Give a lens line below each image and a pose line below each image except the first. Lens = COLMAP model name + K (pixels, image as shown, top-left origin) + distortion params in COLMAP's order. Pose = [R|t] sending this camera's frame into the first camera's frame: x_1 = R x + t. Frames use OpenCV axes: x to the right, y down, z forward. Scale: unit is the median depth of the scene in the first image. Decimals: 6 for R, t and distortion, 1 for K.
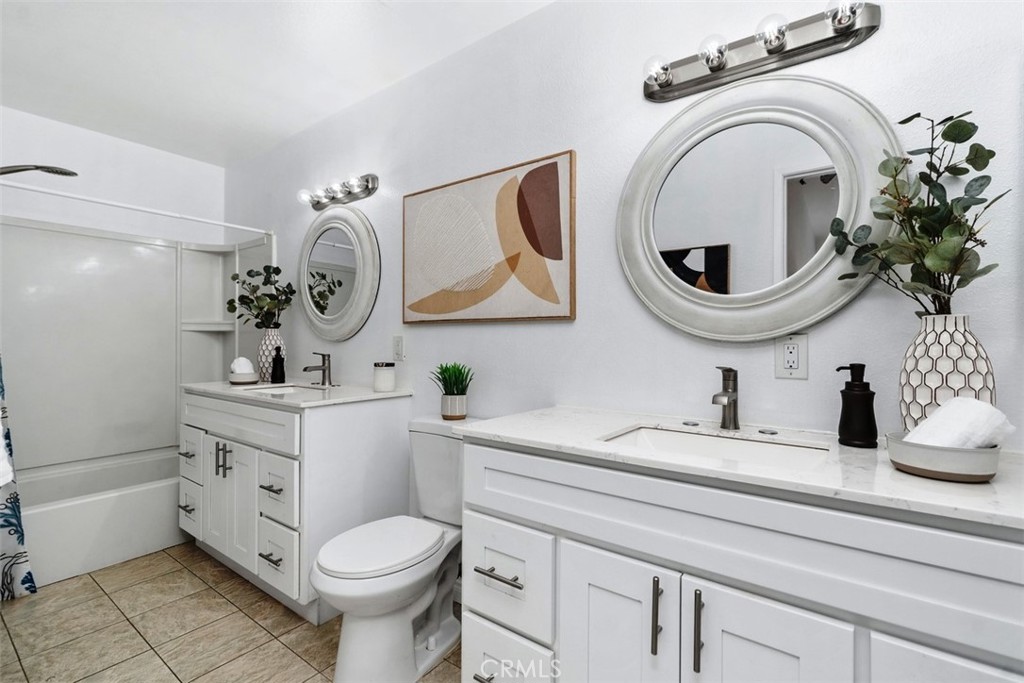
lens RADIAL K [[460.4, 0, 513.2], [0, 460.4, 338.8], [0, 0, 1]] dist [0.001784, 0.000373]
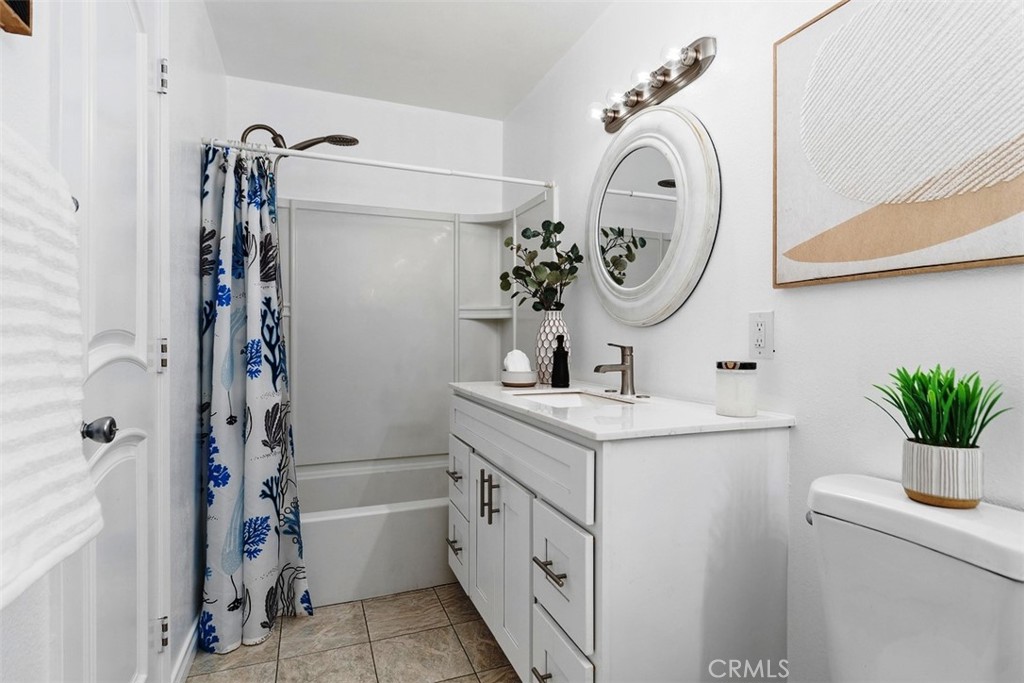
lens RADIAL K [[525.6, 0, 512.0], [0, 525.6, 341.5], [0, 0, 1]] dist [0.001269, 0.000186]
pose [[0.843048, 0.003858, -0.537825, -0.145176], [0.002350, 0.999938, 0.010857, 0.017875], [0.537833, -0.010417, 0.842987, 0.291833]]
